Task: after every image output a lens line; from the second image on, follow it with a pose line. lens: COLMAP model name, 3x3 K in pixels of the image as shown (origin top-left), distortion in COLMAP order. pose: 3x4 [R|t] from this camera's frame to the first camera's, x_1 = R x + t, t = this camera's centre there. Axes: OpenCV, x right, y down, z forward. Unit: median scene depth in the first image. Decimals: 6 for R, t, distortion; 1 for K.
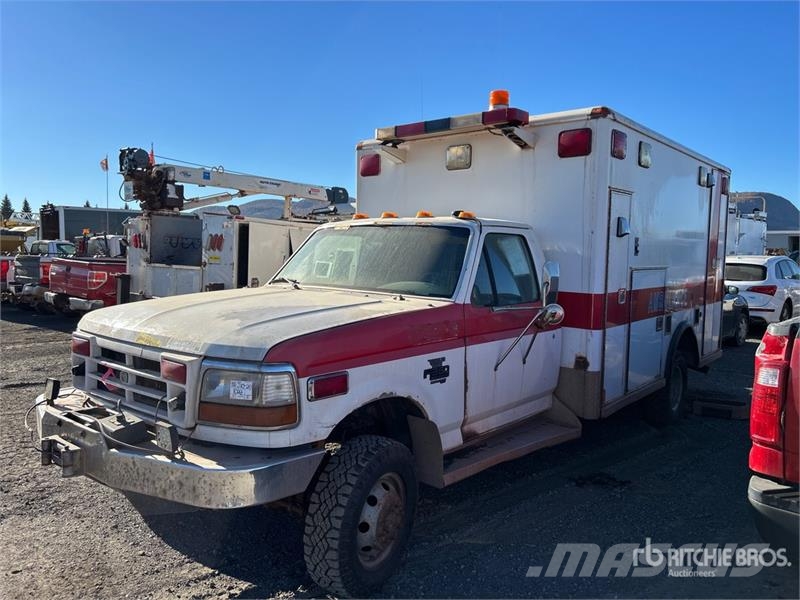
lens RADIAL K [[599.8, 0, 403.0], [0, 599.8, 298.0], [0, 0, 1]] dist [0.054513, -0.066063]
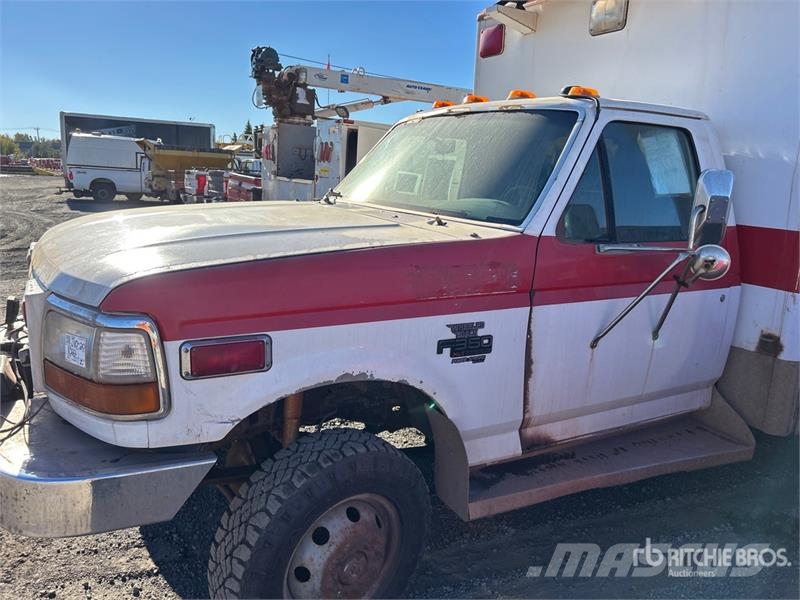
lens RADIAL K [[599.5, 0, 400.7], [0, 599.5, 305.6], [0, 0, 1]] dist [0.054859, -0.065401]
pose [[0.940783, 0.093865, -0.325755, 0.159925], [-0.050903, 0.989123, 0.138005, 0.002377], [0.335166, -0.113251, 0.935328, 0.345231]]
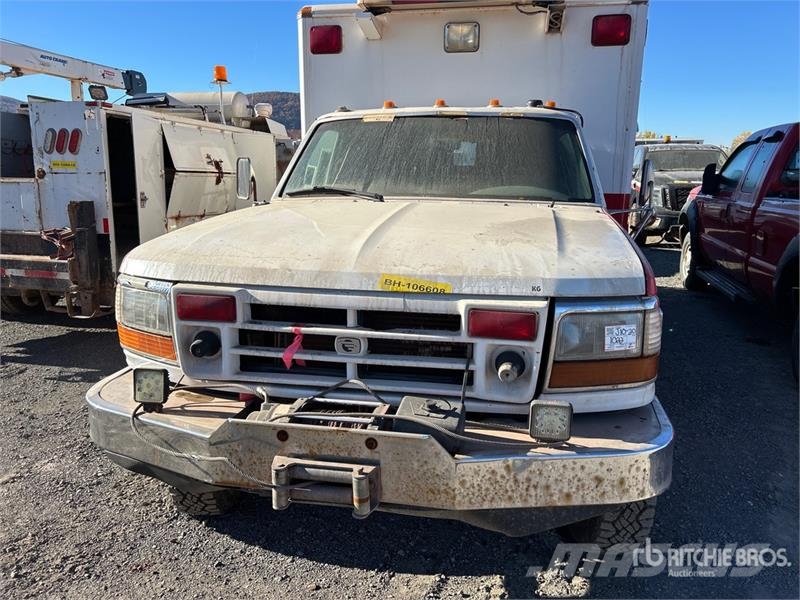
lens RADIAL K [[599.8, 0, 403.0], [0, 599.8, 298.0], [0, 0, 1]] dist [0.054513, -0.066063]
pose [[0.875558, -0.115986, 0.468984, -0.542753], [0.045318, 0.986191, 0.159293, -0.013973], [-0.480984, -0.118216, 0.868723, 0.327550]]
